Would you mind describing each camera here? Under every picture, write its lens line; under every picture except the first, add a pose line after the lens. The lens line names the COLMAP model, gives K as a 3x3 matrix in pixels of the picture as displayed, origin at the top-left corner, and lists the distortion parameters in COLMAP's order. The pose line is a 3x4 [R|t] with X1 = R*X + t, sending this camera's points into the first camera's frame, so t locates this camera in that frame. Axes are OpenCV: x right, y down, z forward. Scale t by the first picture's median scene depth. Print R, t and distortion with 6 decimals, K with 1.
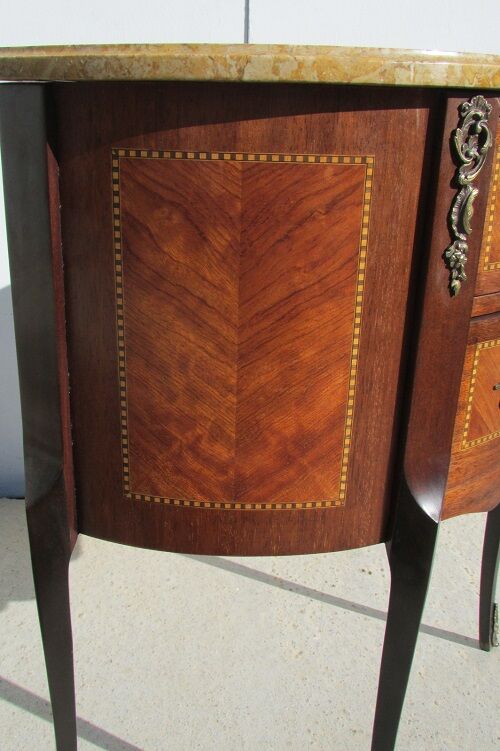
lens RADIAL K [[723.7, 0, 250.0], [0, 723.7, 375.5], [0, 0, 1]] dist [-0.057217, 0.011748]
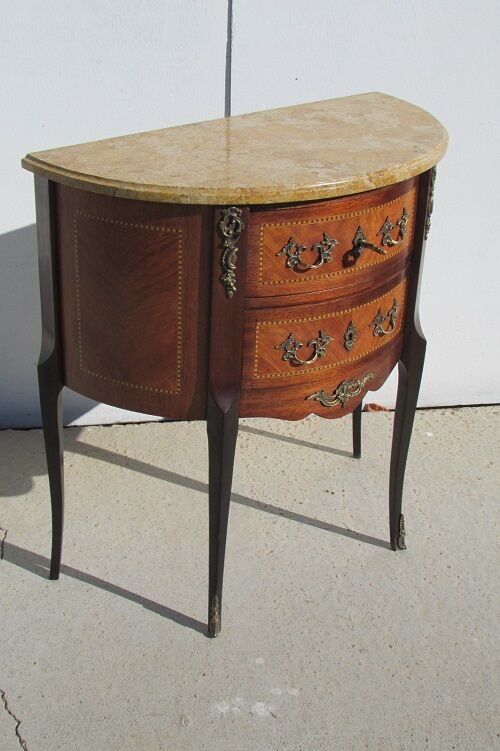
lens RADIAL K [[1067.6, 0, 250.0], [0, 1067.6, 375.5], [0, 0, 1]] dist [-0.097669, -0.017615]
pose [[0.935483, 0.180322, -0.303899, 1.315192], [-0.134886, 0.977101, 0.164557, -0.408570], [0.326614, -0.112949, 0.938385, -1.800732]]
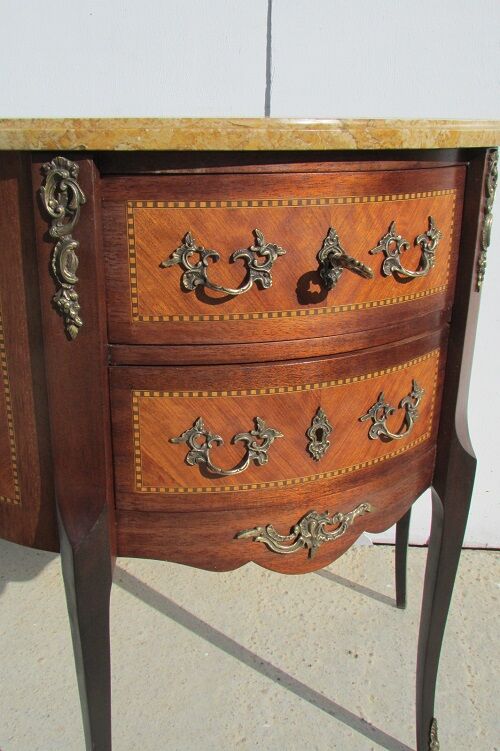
lens RADIAL K [[723.7, 0, 250.0], [0, 723.7, 375.5], [0, 0, 1]] dist [-0.057217, 0.011748]
pose [[0.825190, 0.189011, -0.532293, 1.137990], [-0.189930, 0.980330, 0.053663, -0.173829], [0.531966, 0.056817, 0.844857, 0.250192]]
